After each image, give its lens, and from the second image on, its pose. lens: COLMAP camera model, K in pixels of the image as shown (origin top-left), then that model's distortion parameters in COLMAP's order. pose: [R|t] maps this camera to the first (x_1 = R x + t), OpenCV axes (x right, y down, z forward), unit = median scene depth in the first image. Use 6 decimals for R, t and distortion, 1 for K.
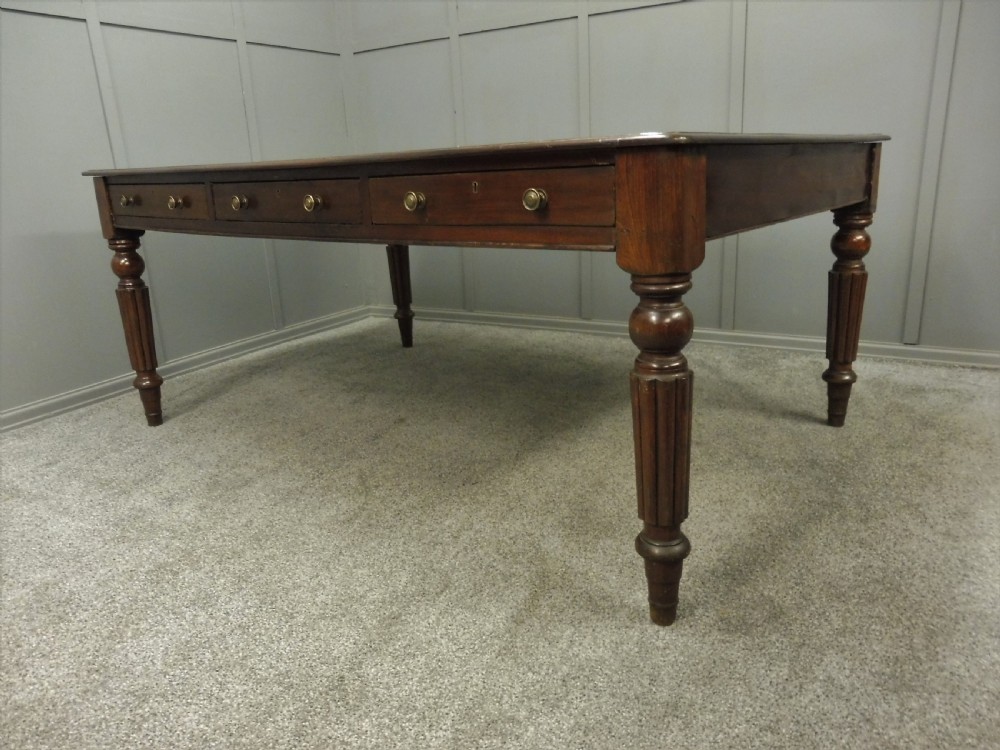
lens RADIAL K [[725.6, 0, 500.5], [0, 725.6, 378.4], [0, 0, 1]] dist [-0.041236, 0.006820]
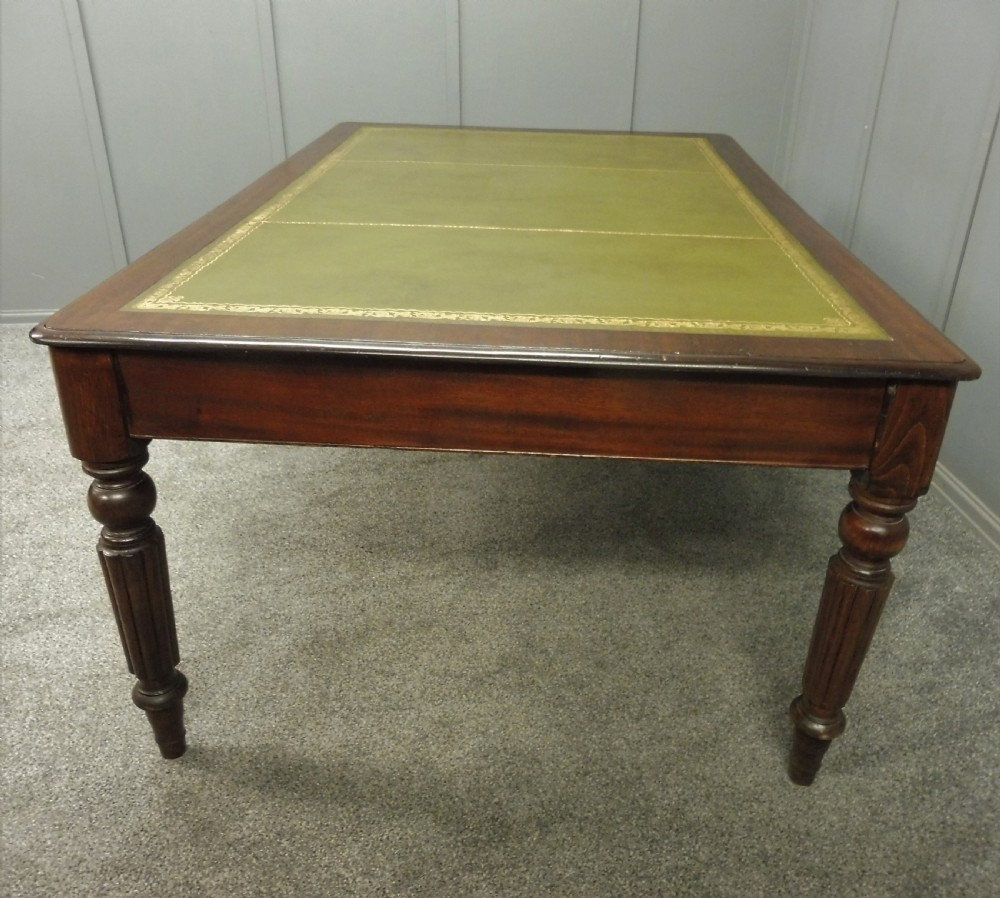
lens RADIAL K [[860.8, 0, 532.9], [0, 860.8, 449.3], [0, 0, 1]] dist [0.002256, -0.101466]
pose [[0.603119, 0.437796, -0.666770, 0.865888], [-0.288611, 0.899053, 0.329252, -0.452715], [0.743607, -0.006142, 0.668589, 0.430265]]
